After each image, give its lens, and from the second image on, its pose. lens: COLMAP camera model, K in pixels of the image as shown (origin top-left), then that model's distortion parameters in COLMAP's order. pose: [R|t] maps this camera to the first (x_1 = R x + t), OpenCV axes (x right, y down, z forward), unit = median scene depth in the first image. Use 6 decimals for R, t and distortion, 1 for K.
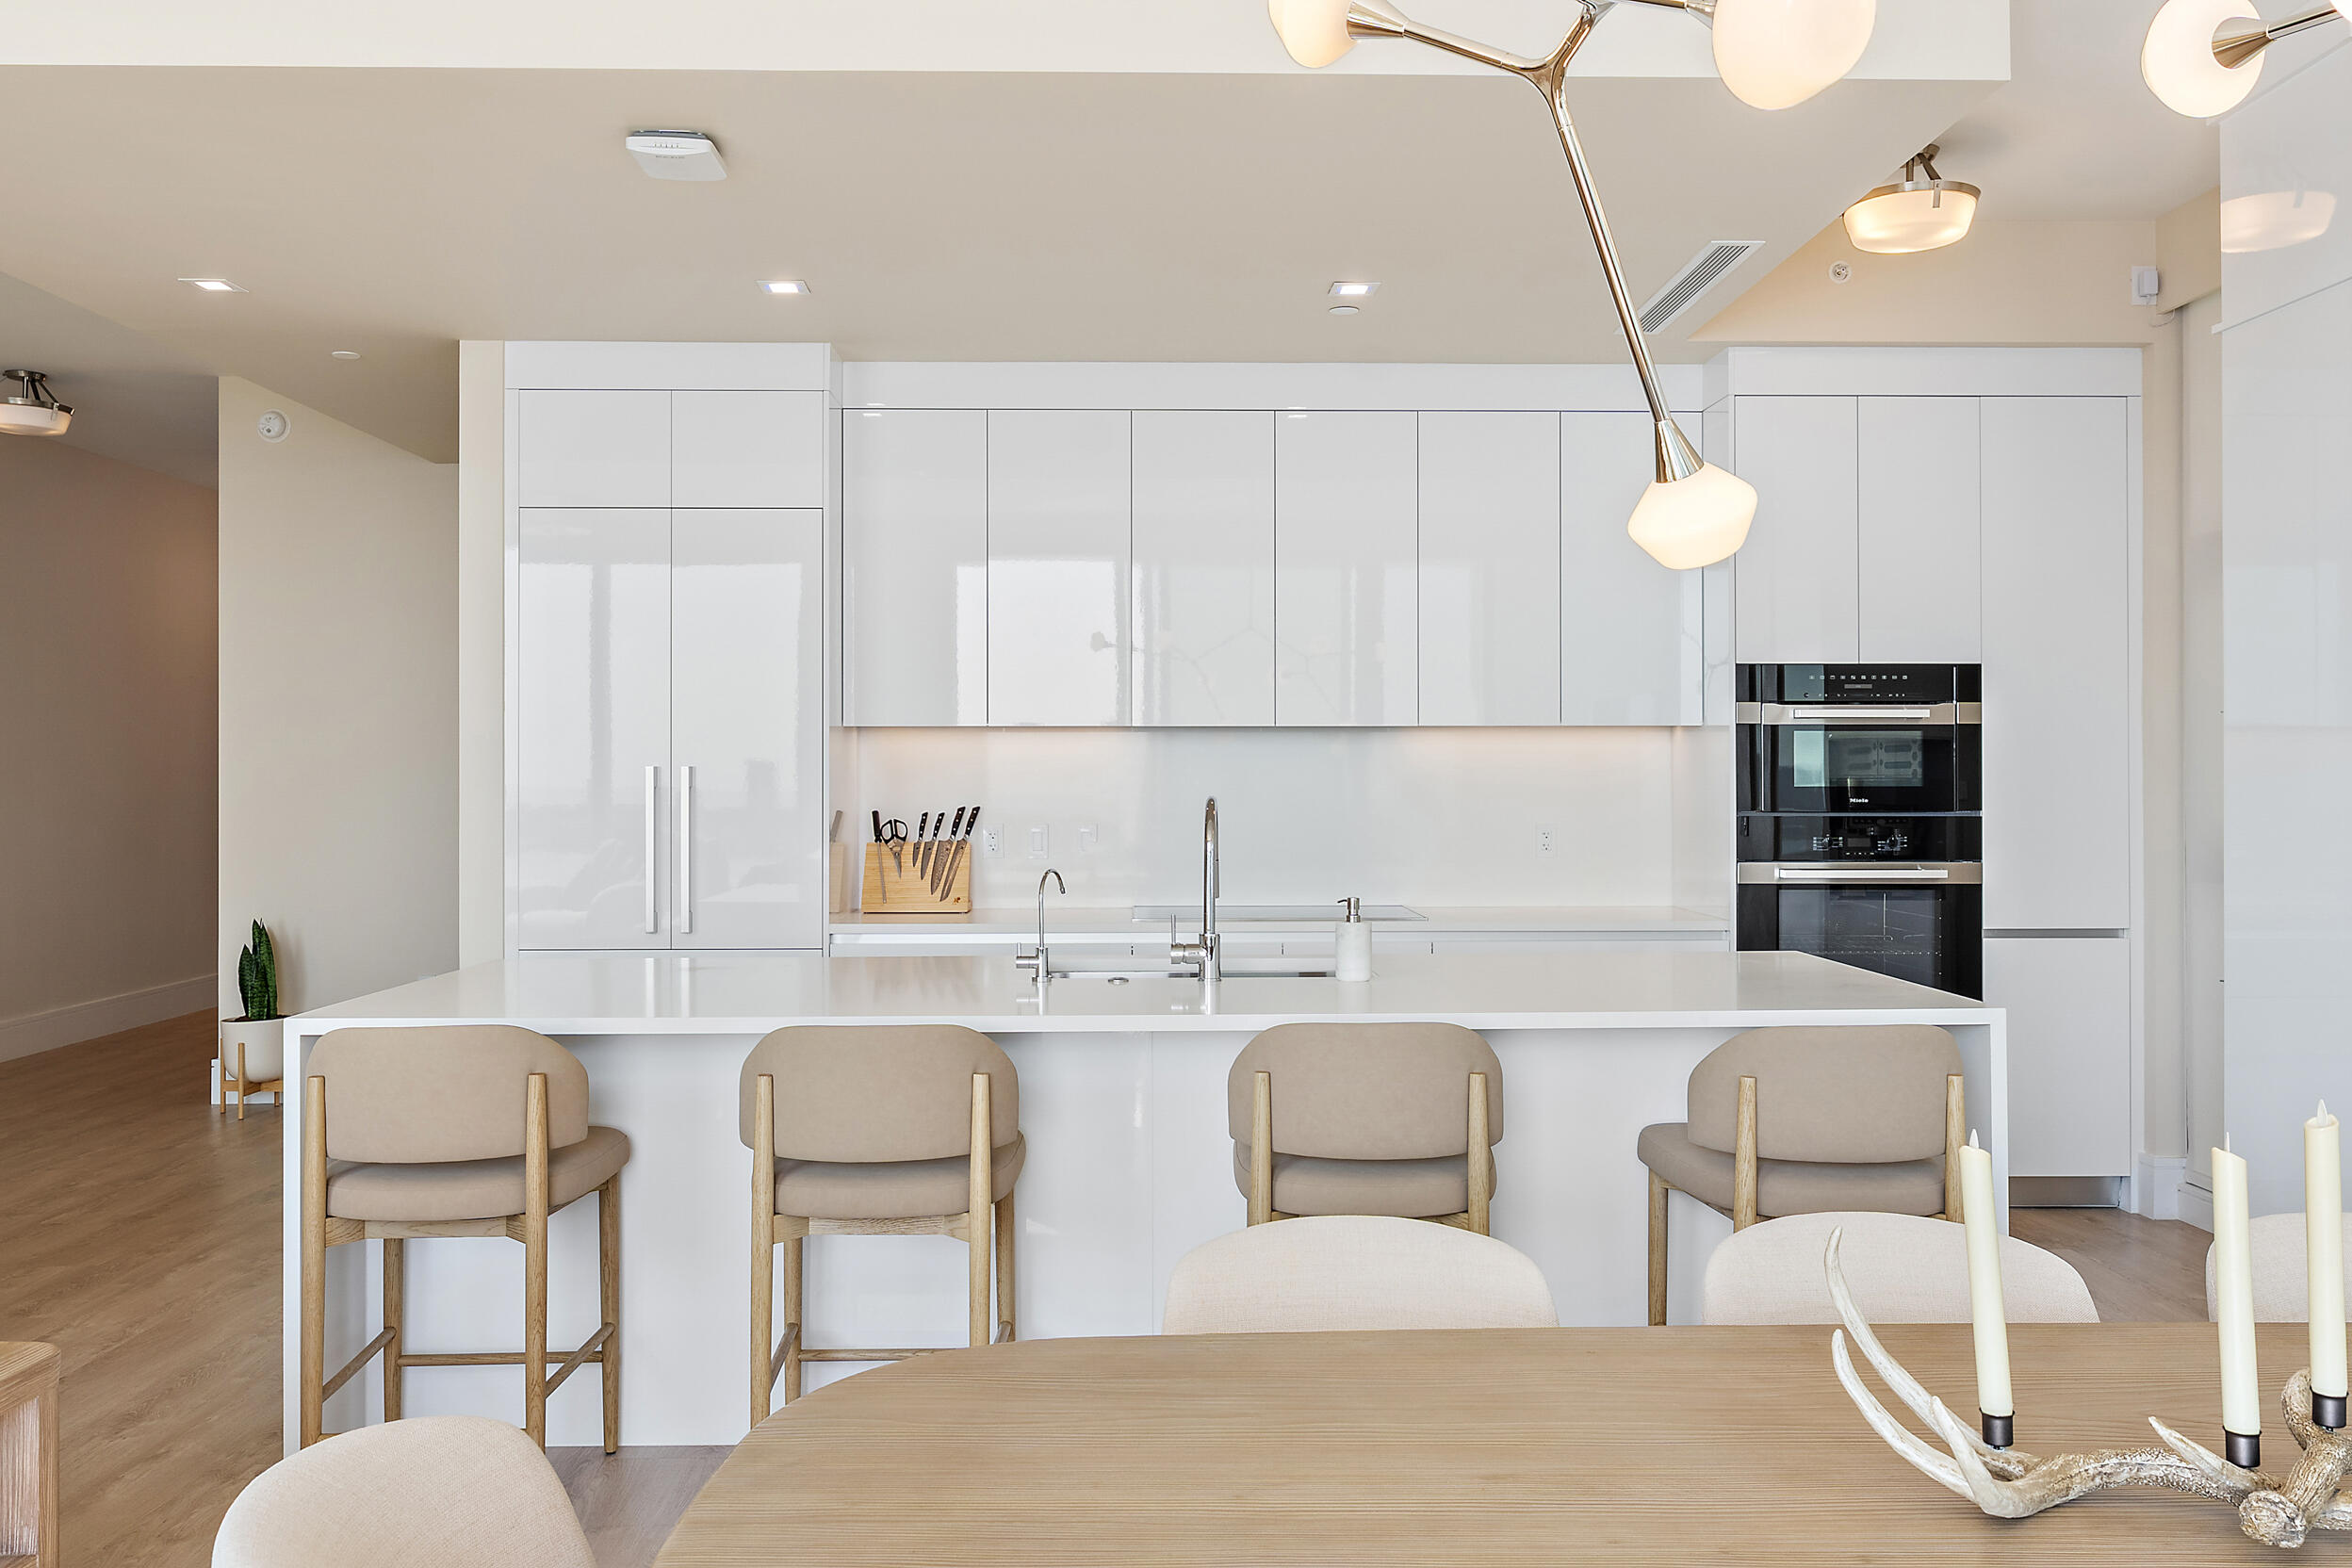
lens RADIAL K [[1883.3, 0, 1184.0], [0, 1883.3, 791.1], [0, 0, 1]] dist [-0.004320, 0.002487]
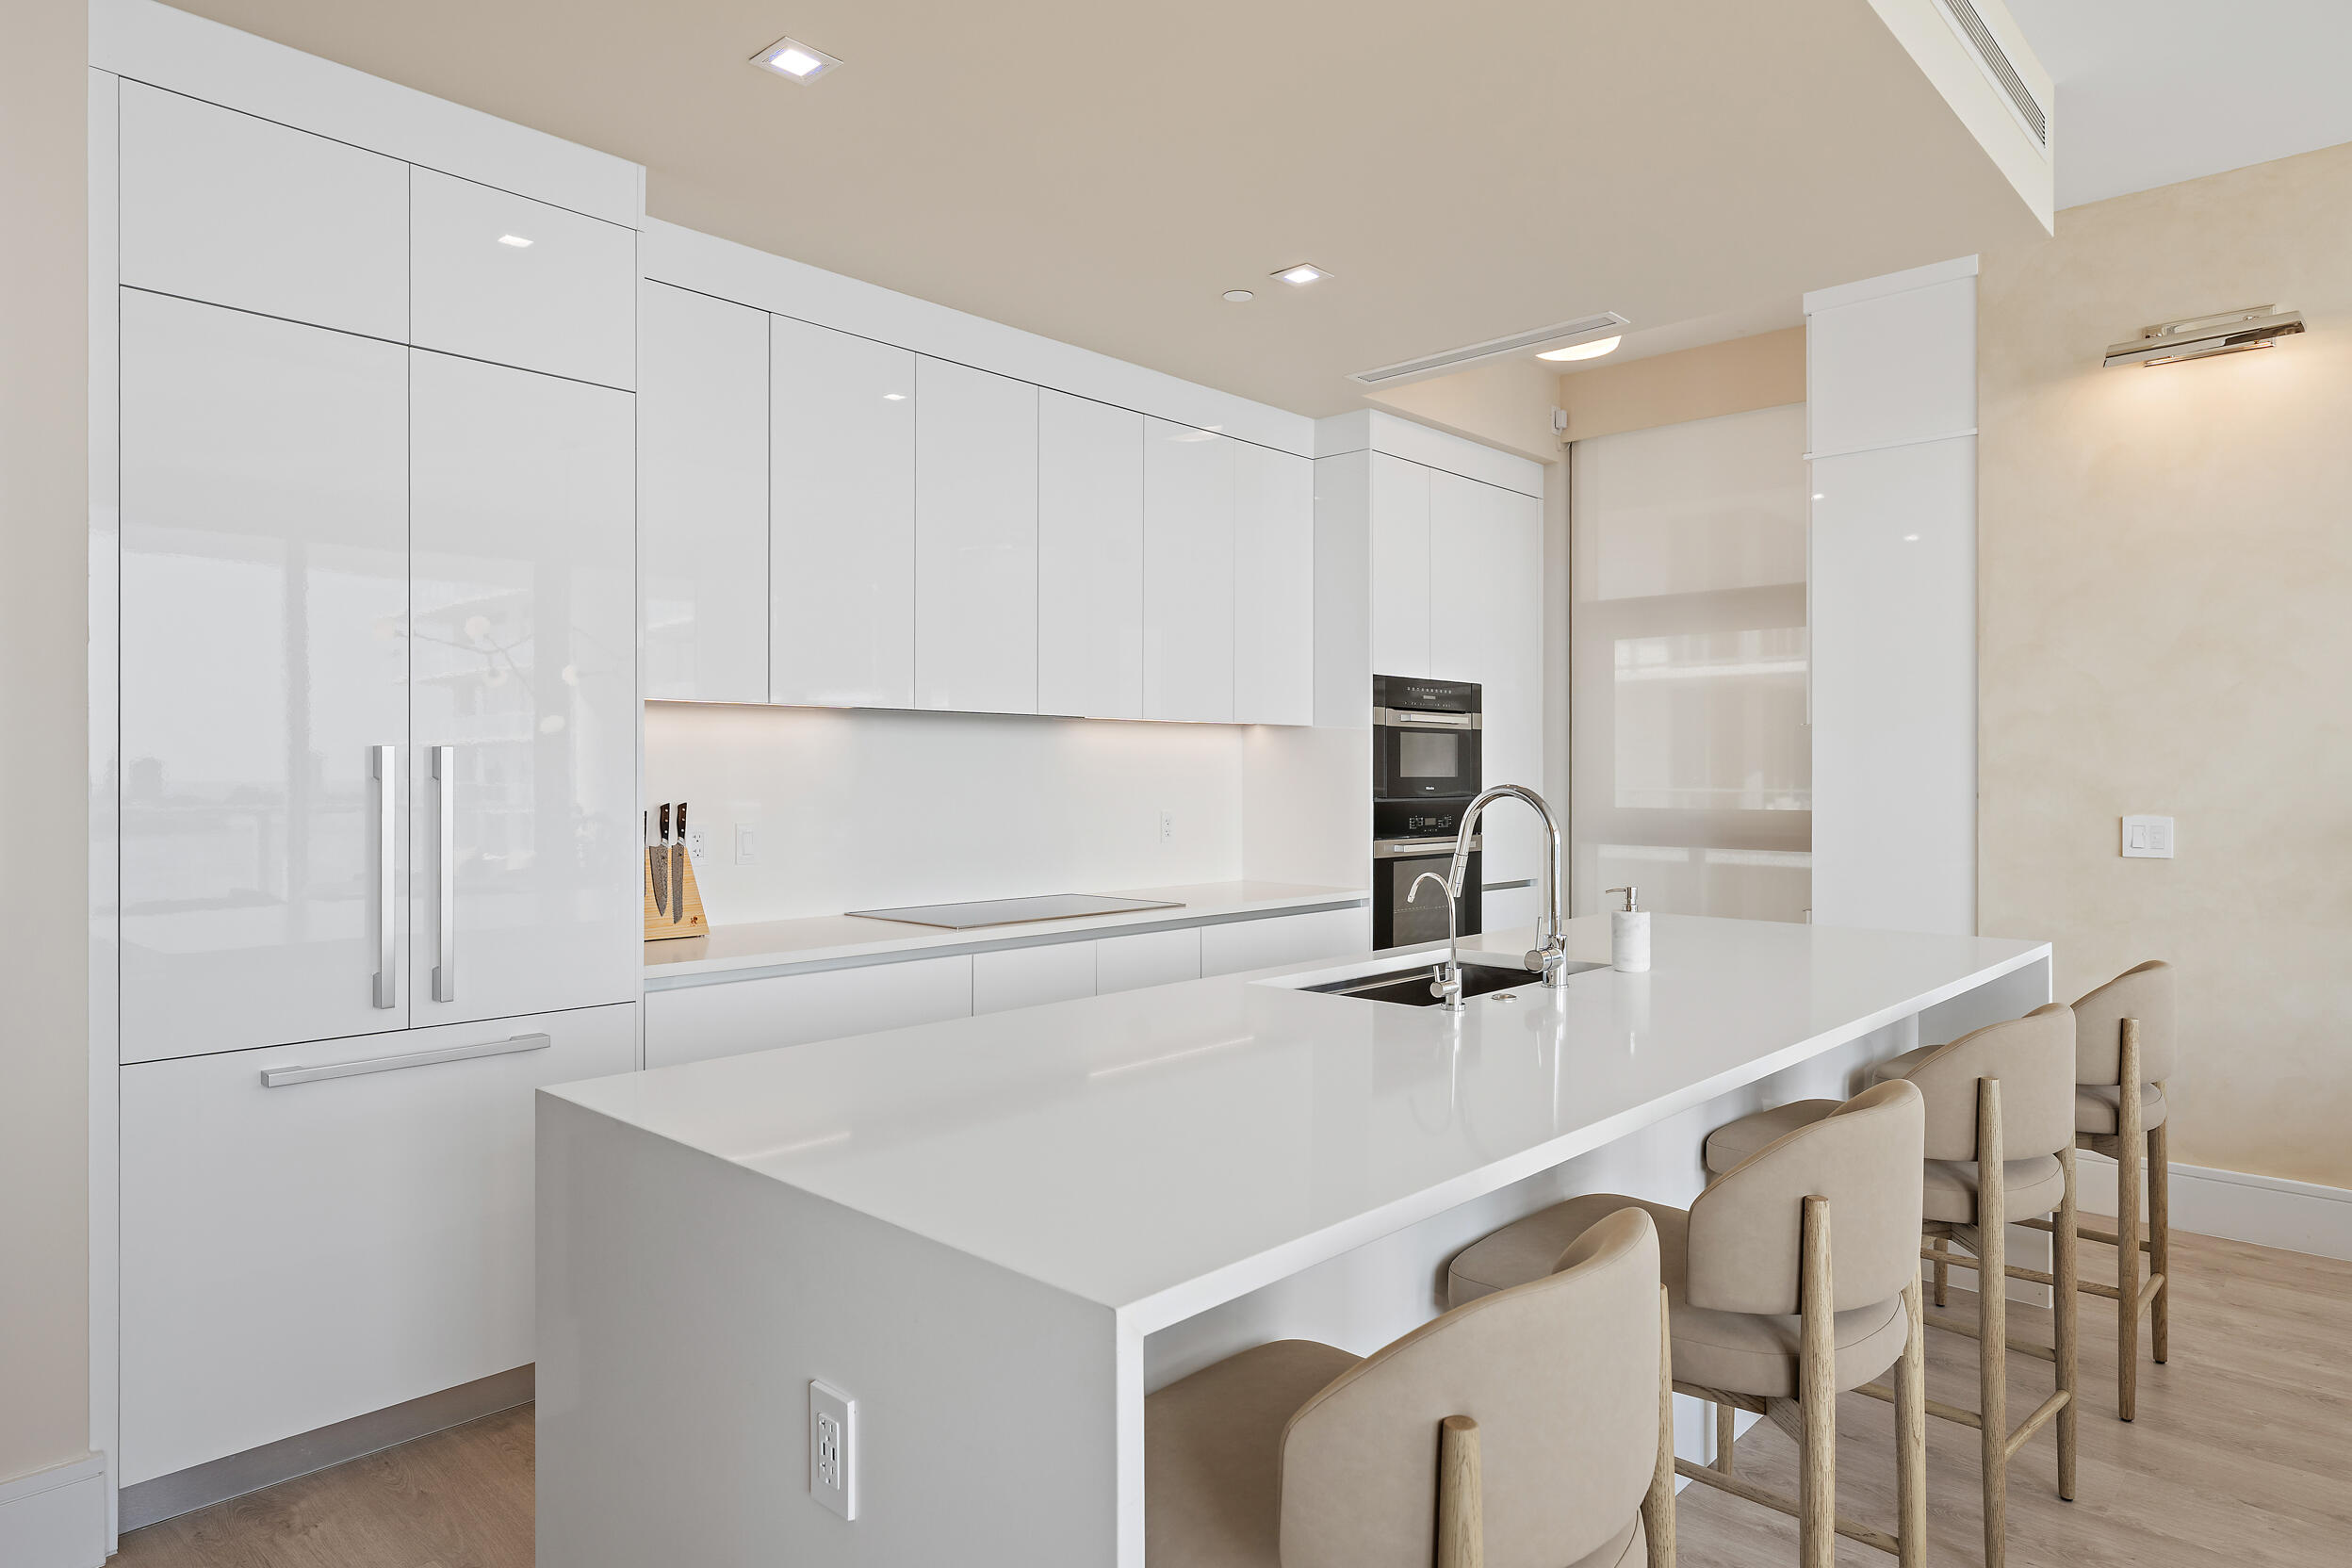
lens RADIAL K [[1358.6, 0, 1176.0], [0, 1358.6, 761.8], [0, 0, 1]] dist [0.000396, 0.000267]
pose [[0.720404, 0.006136, 0.693527, -0.395198], [0.000667, 0.999954, -0.009540, -0.004196], [-0.693554, 0.007336, 0.720367, 0.461694]]
